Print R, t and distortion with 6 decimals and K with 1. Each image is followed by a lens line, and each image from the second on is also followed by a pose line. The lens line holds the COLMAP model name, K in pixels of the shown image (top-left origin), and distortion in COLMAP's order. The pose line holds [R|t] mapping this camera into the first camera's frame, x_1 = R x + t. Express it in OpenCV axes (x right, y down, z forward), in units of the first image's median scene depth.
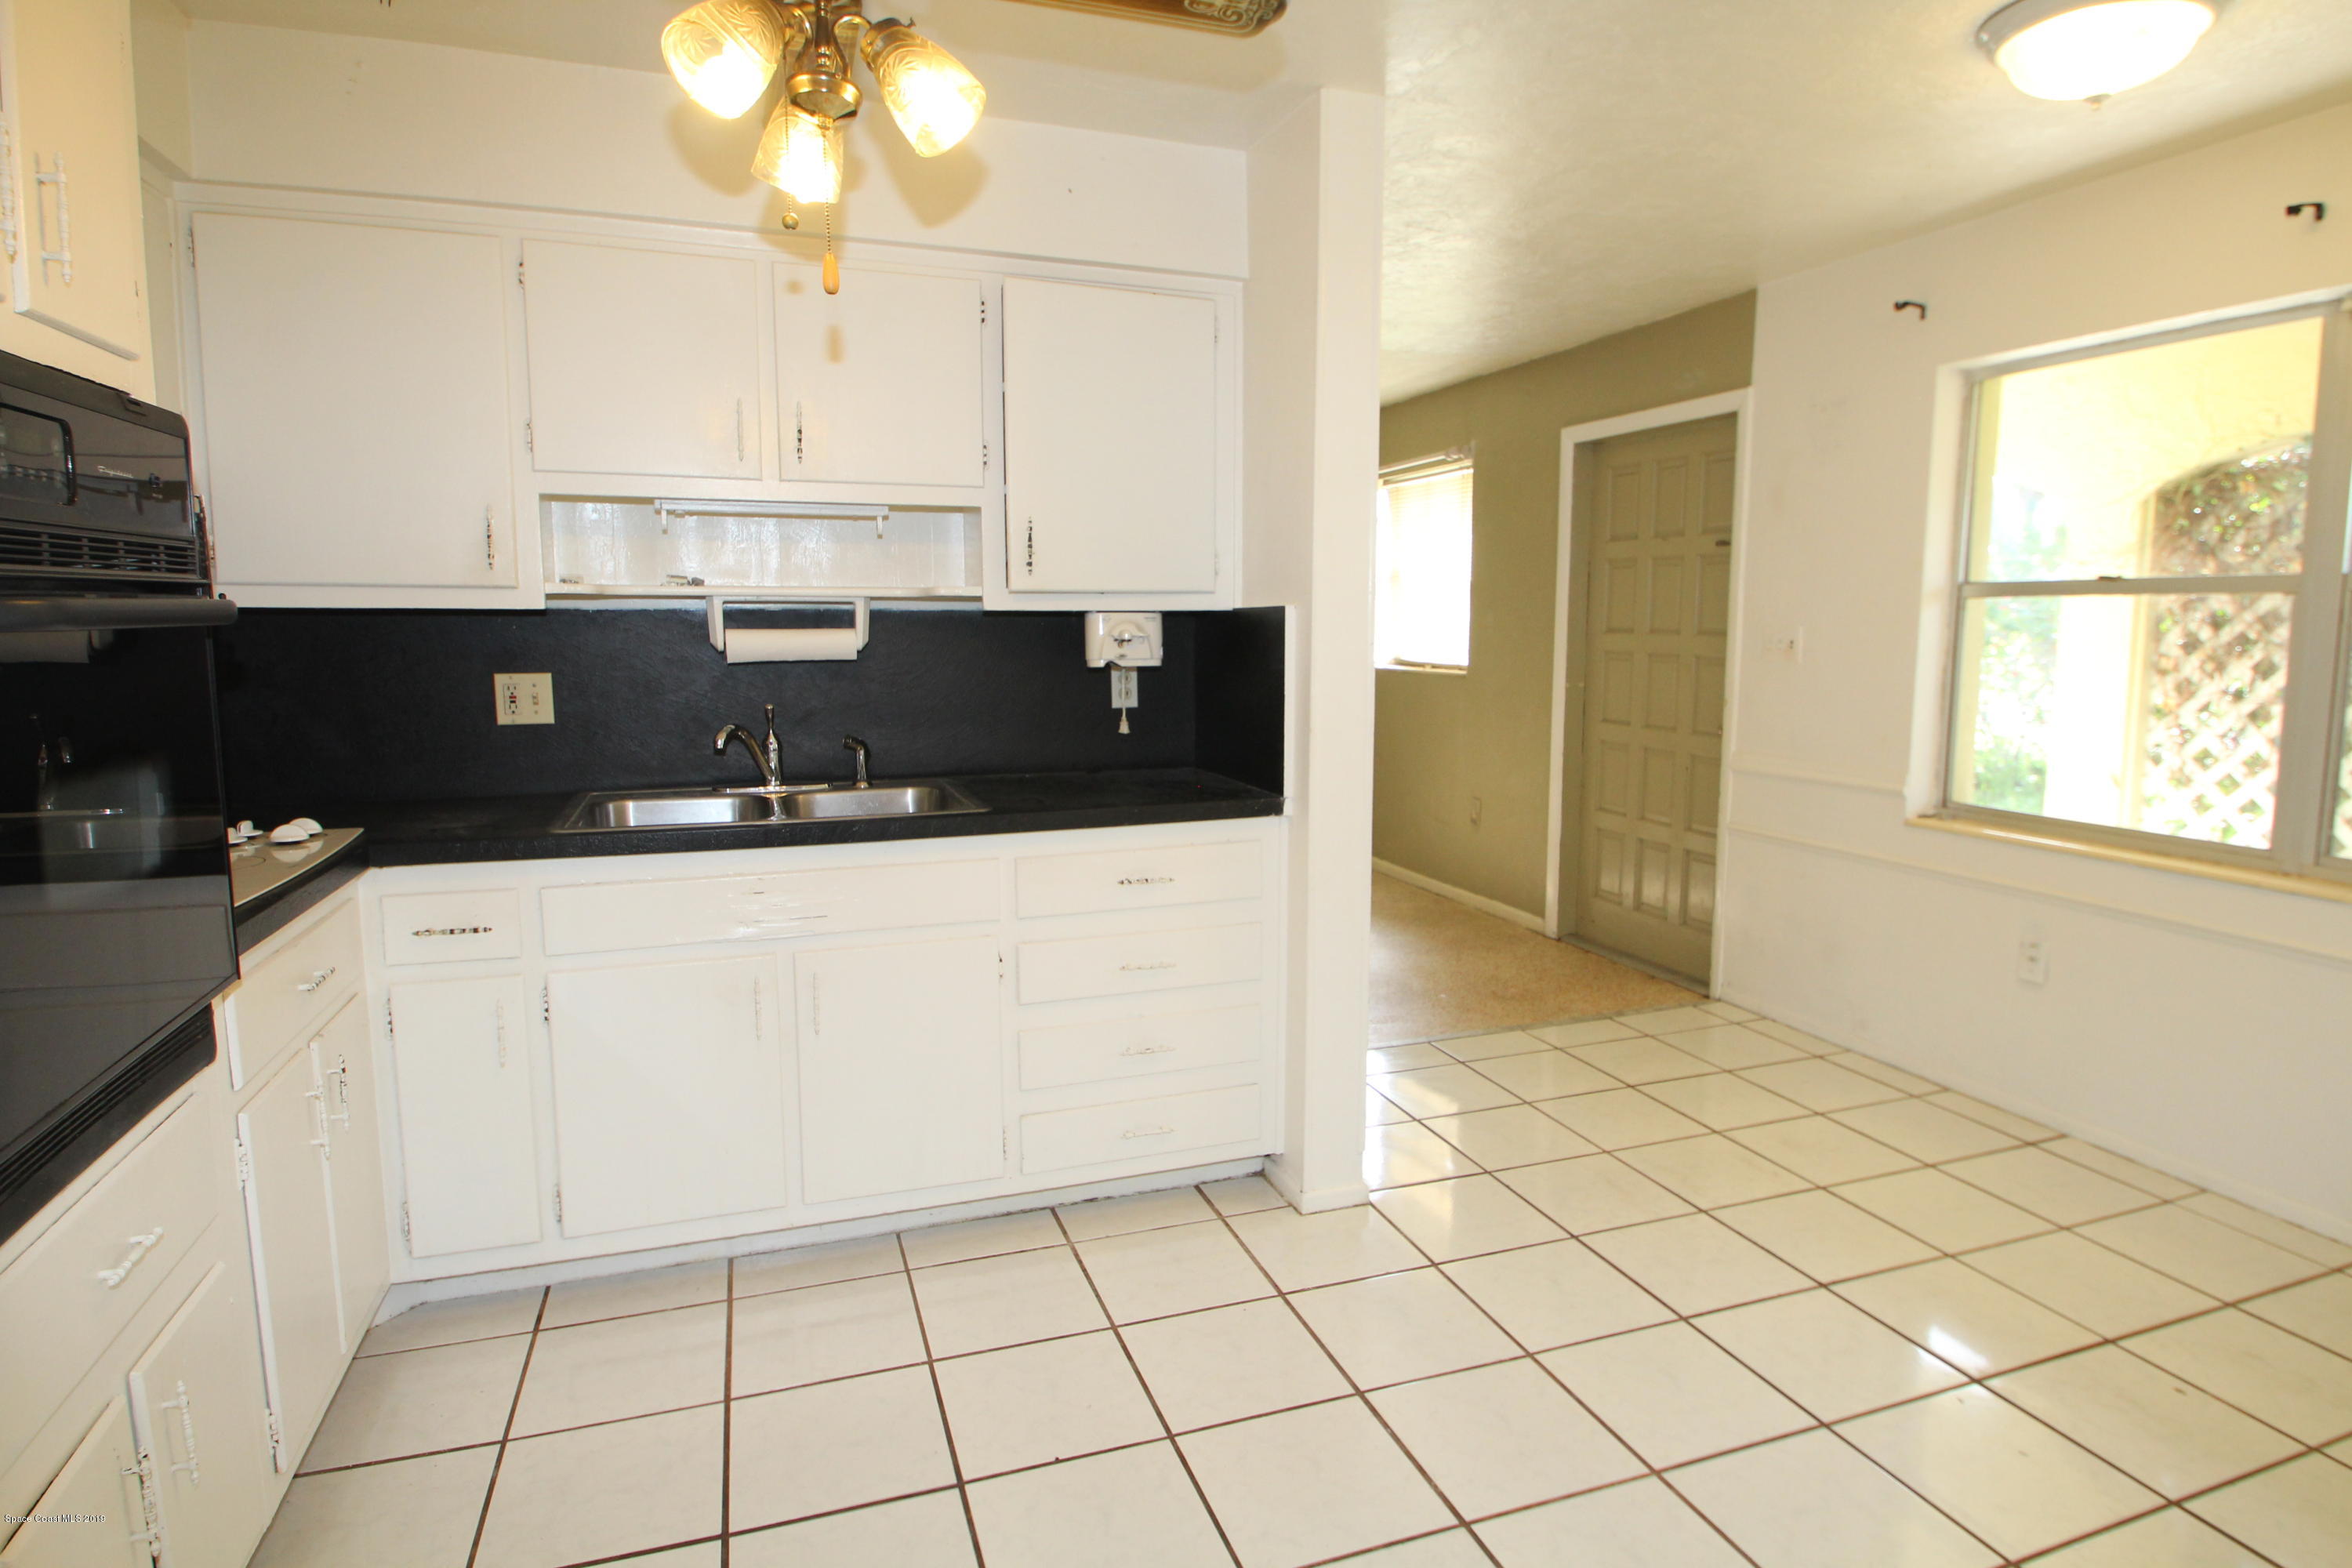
lens RADIAL K [[1351.5, 0, 1176.0], [0, 1351.5, 784.0], [0, 0, 1]] dist [-0.001675, -0.000148]
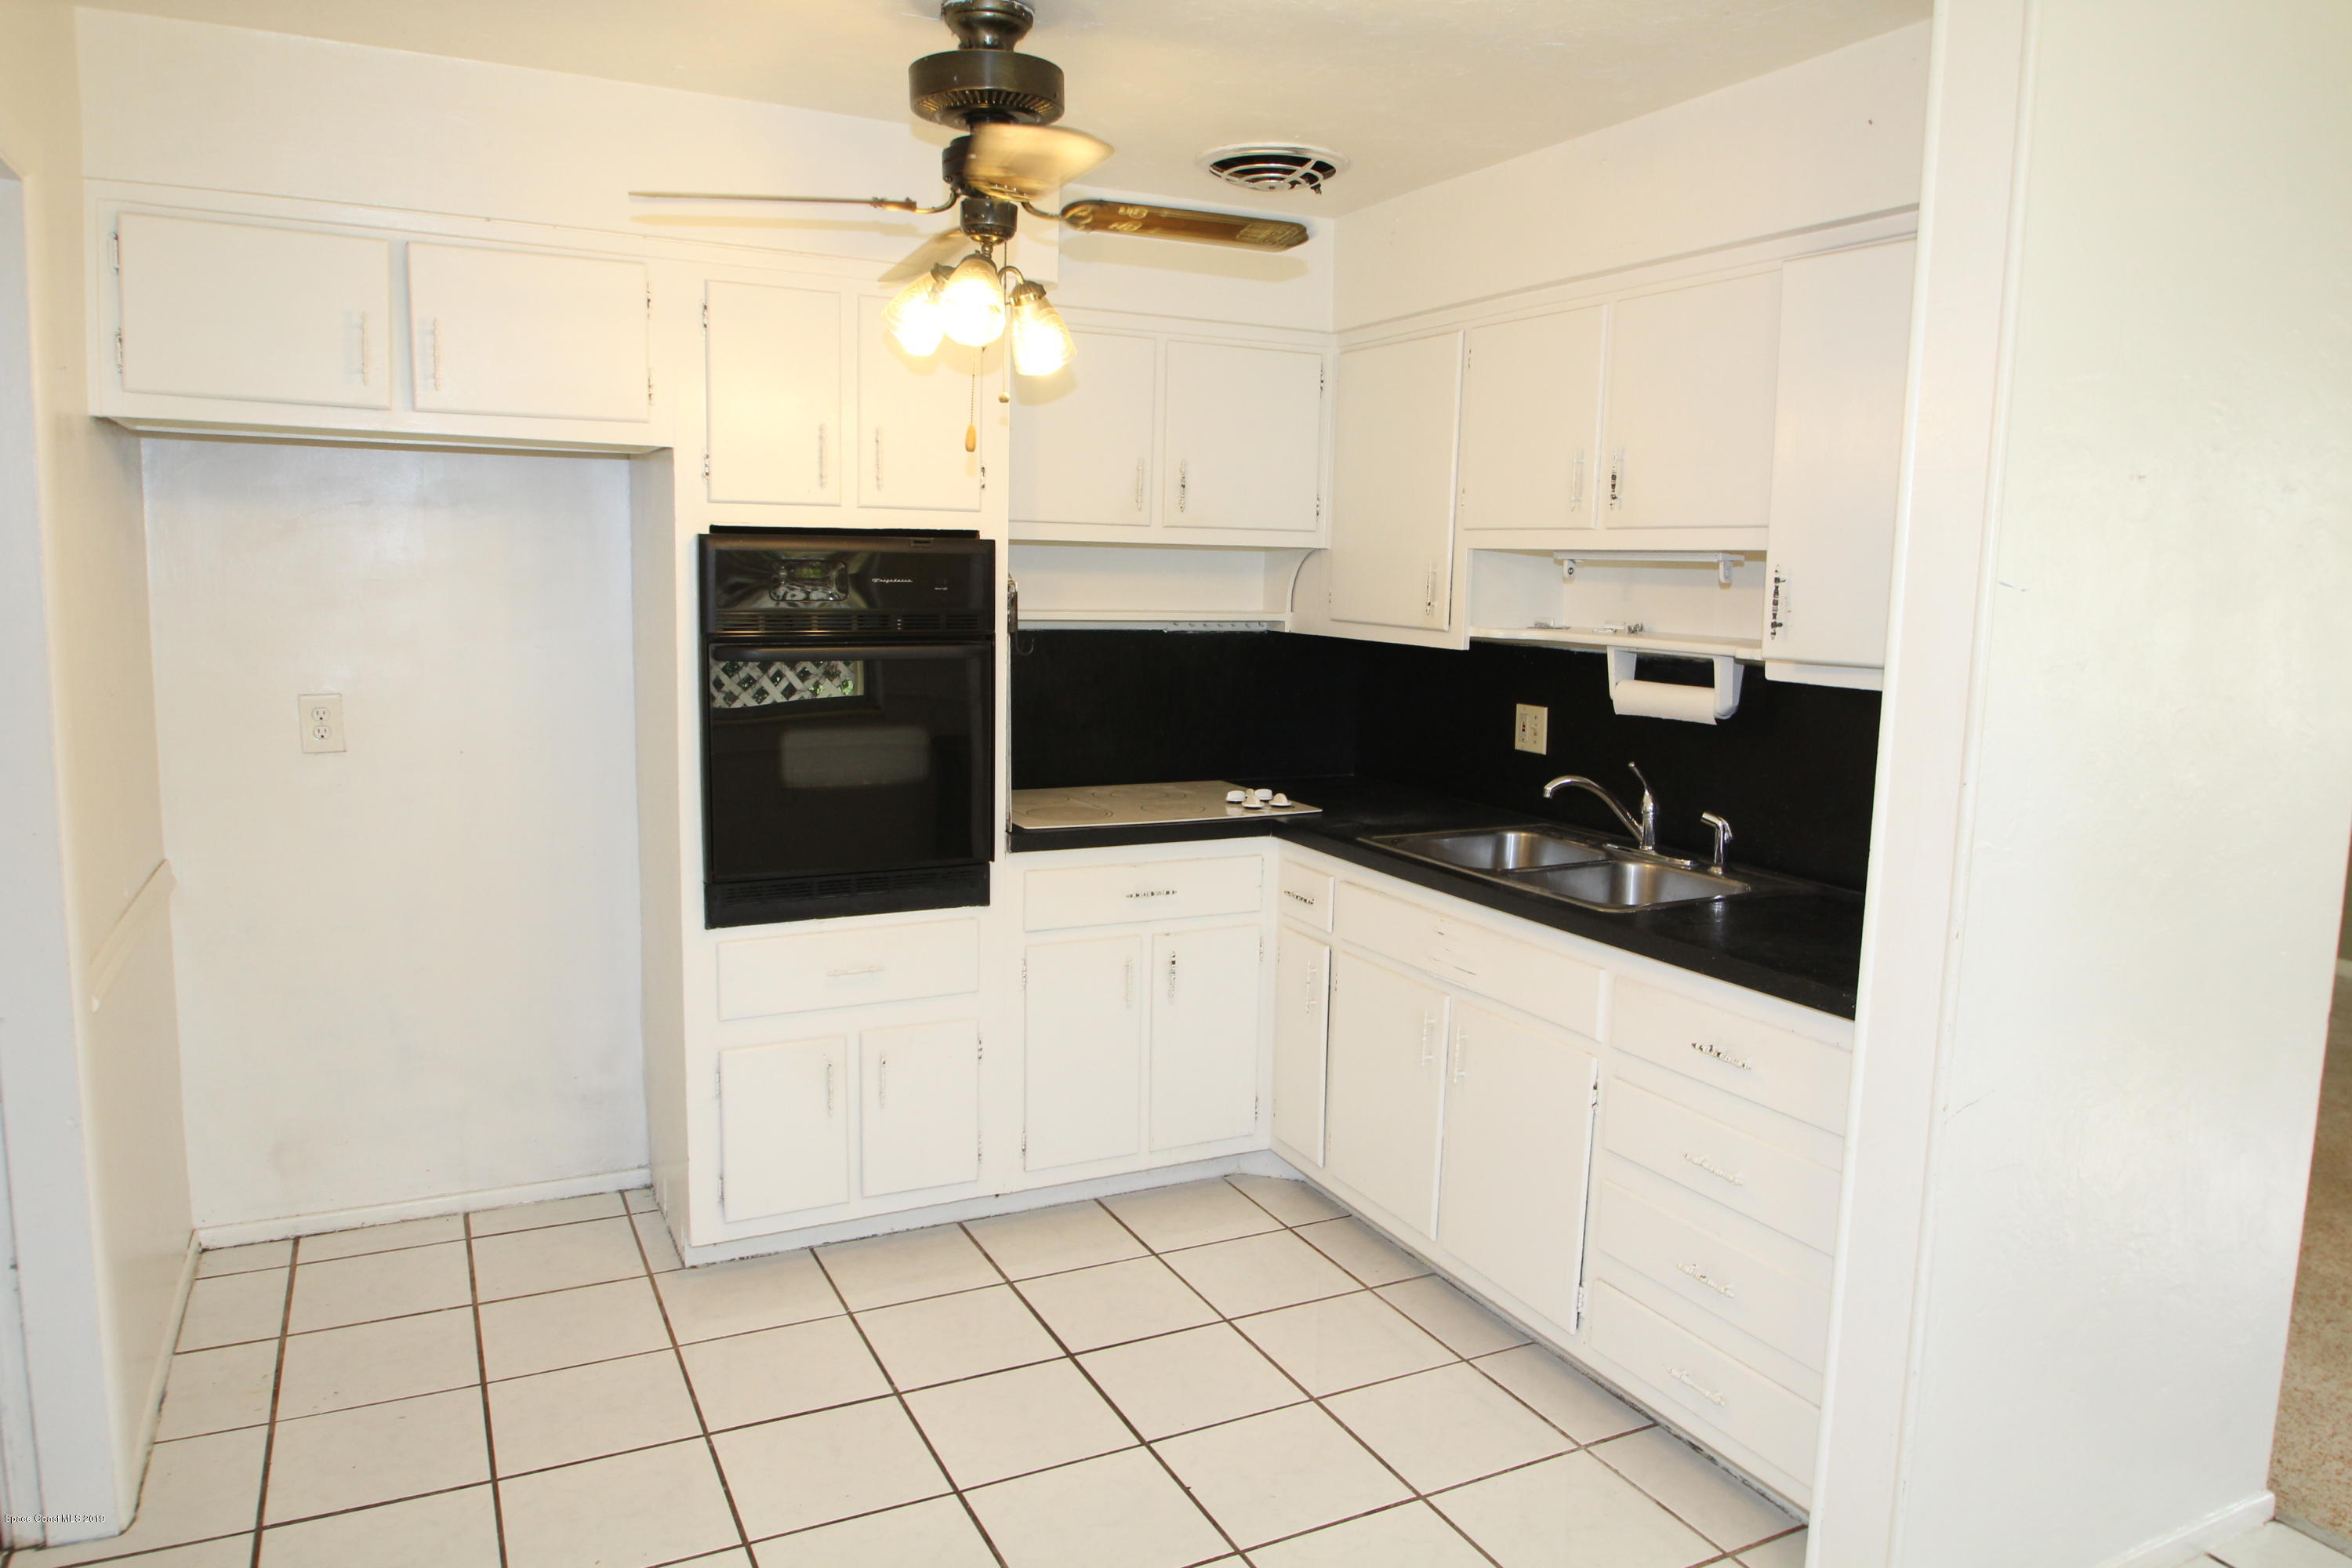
lens RADIAL K [[1544.1, 0, 1176.0], [0, 1544.1, 784.0], [0, 0, 1]] dist [0.000039, 0.000261]
pose [[0.145944, 0.139388, -0.979424, 0.719942], [-0.147498, 0.982025, 0.117780, -0.126269], [0.978236, 0.127273, 0.163880, 0.525368]]
